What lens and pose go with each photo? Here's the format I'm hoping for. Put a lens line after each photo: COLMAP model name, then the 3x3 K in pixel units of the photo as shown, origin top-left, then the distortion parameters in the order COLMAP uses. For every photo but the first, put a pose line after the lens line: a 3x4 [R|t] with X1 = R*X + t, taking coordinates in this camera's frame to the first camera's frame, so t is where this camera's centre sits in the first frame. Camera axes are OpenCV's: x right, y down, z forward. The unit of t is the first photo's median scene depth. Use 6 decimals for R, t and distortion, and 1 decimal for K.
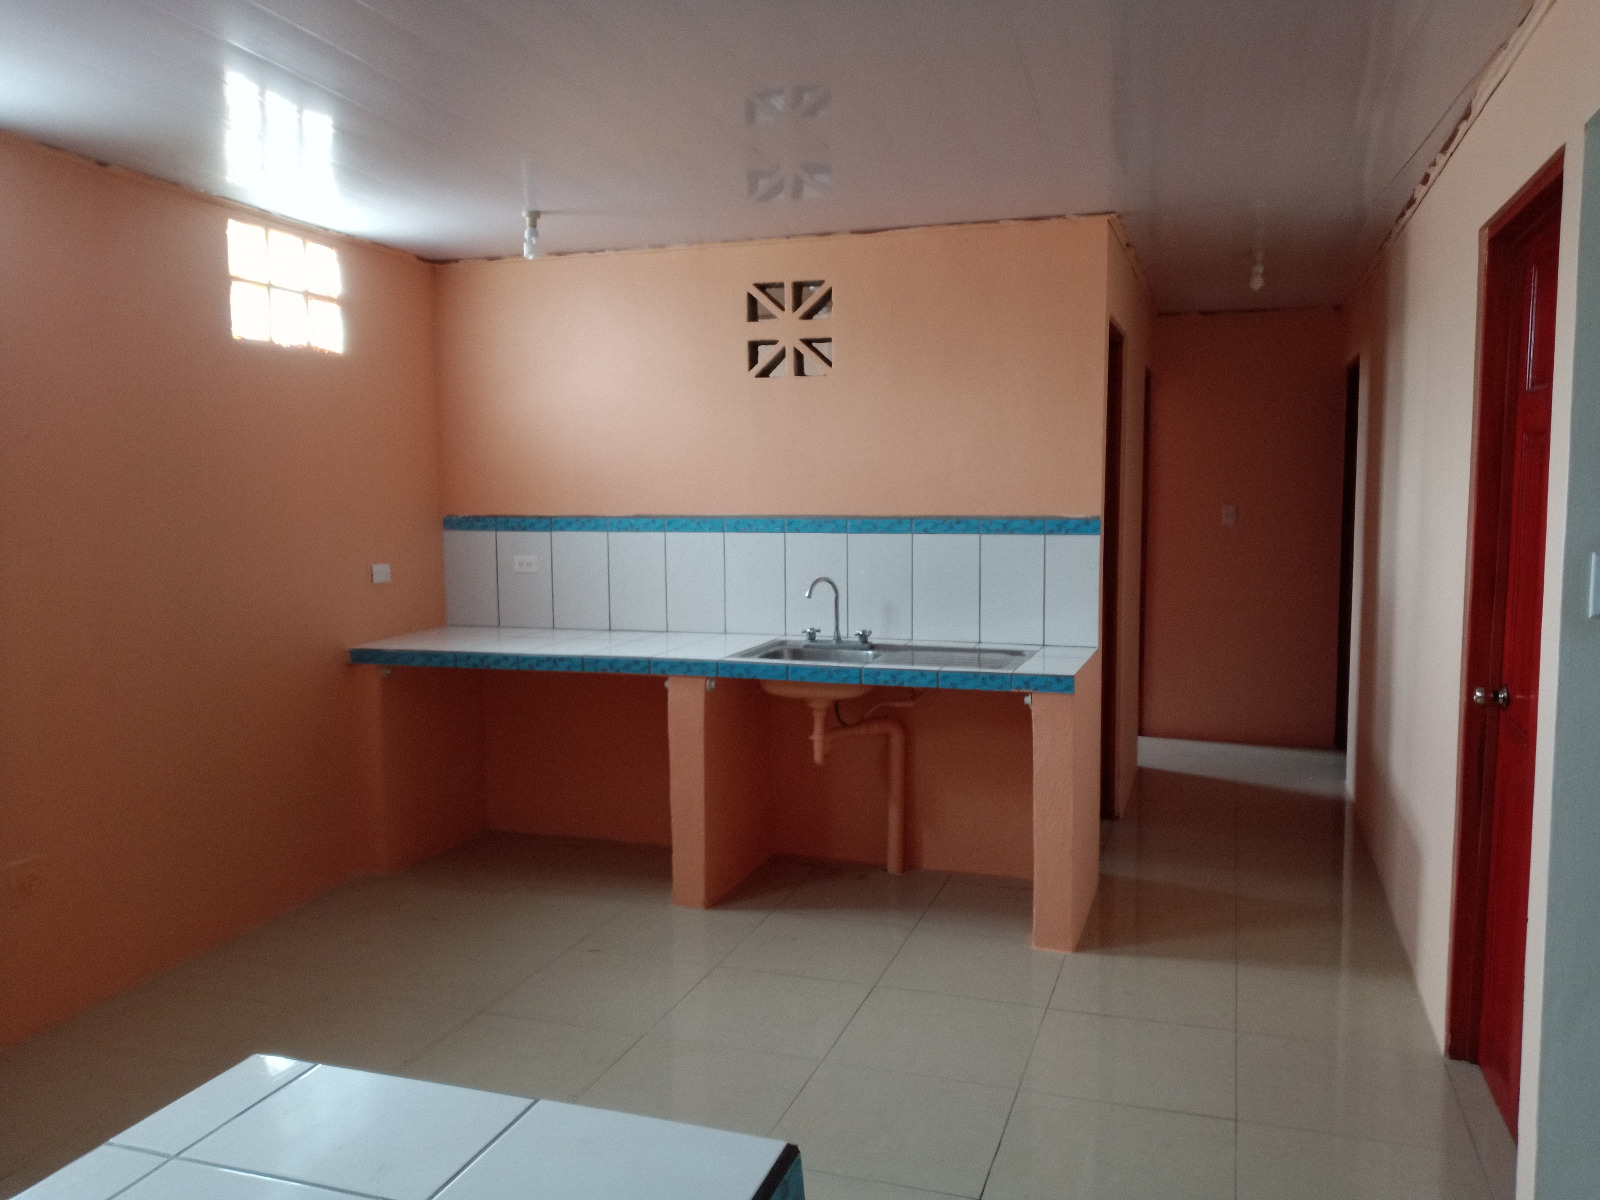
lens RADIAL K [[1229.6, 0, 800.0], [0, 1229.6, 600.0], [0, 0, 1]] dist [0.120110, -0.239140]
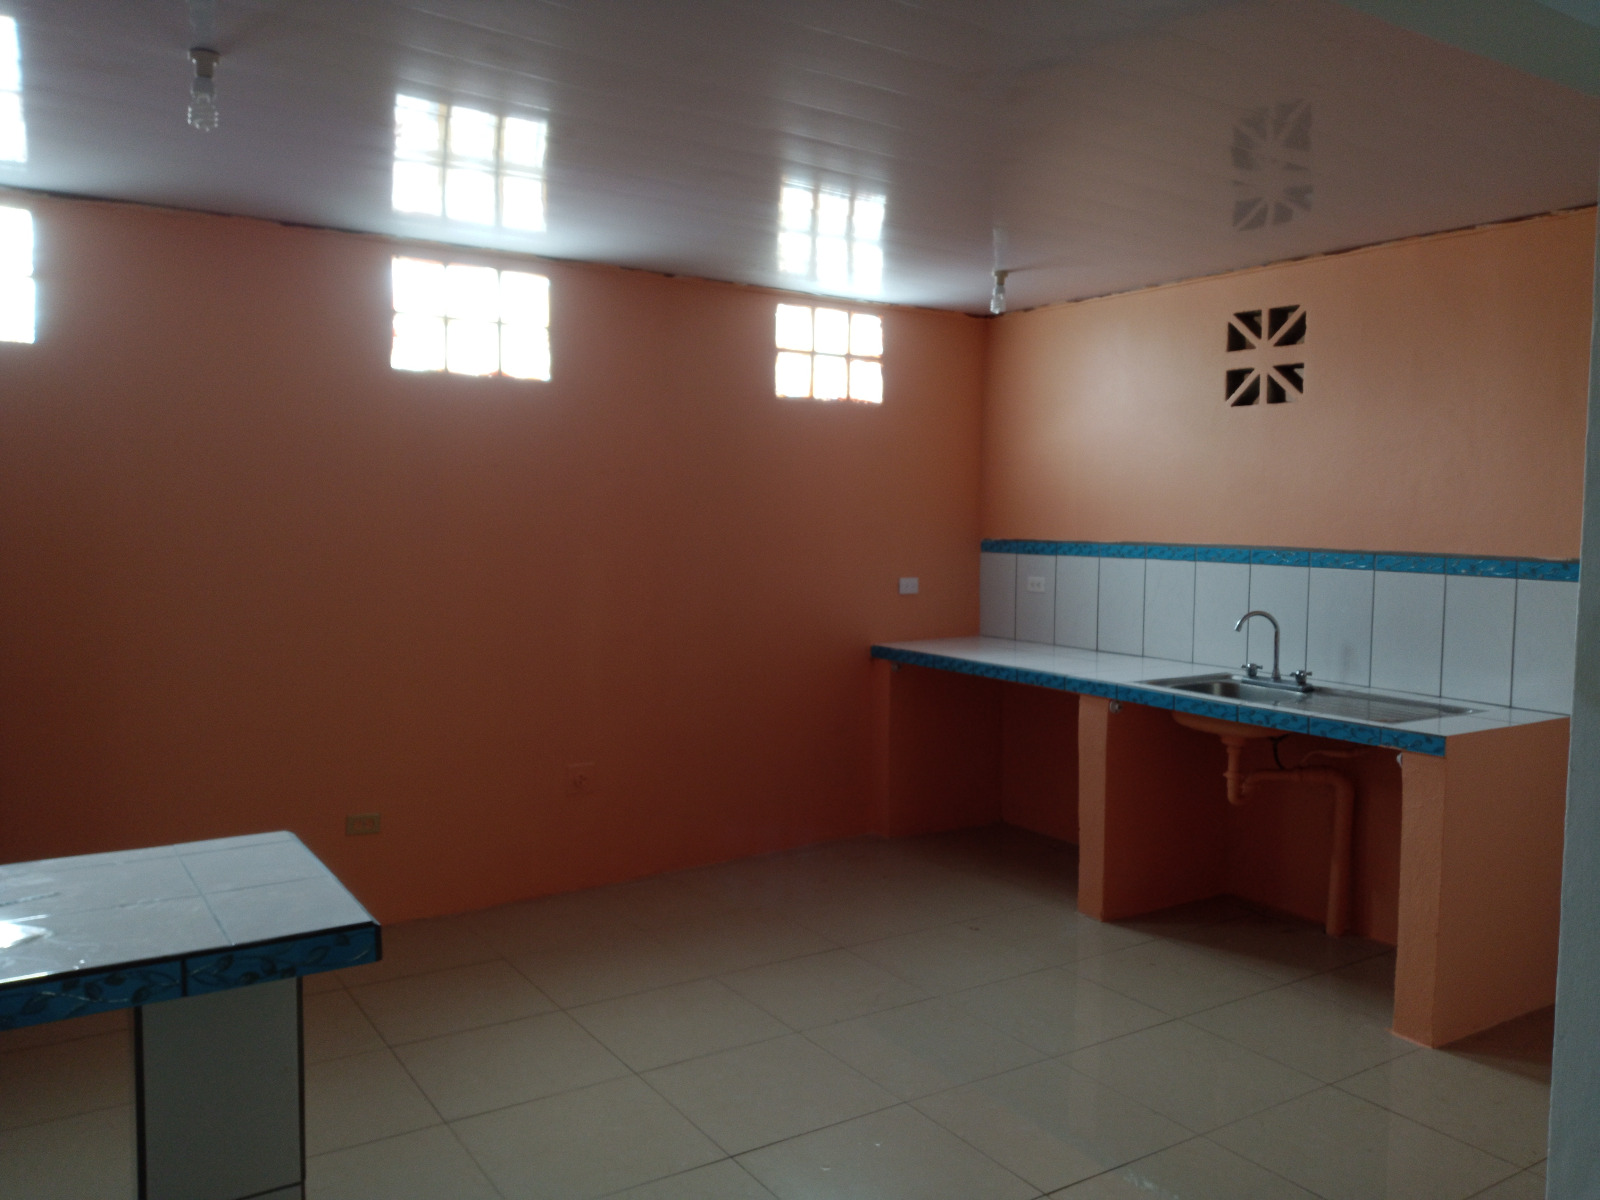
lens RADIAL K [[1242.1, 0, 800.0], [0, 1242.1, 600.0], [0, 0, 1]] dist [-0.036355, -0.006262]
pose [[0.772902, 0.058998, -0.631776, 0.345753], [-0.072990, 0.997325, 0.003840, -0.004845], [0.630313, 0.043145, 0.775141, 0.023996]]
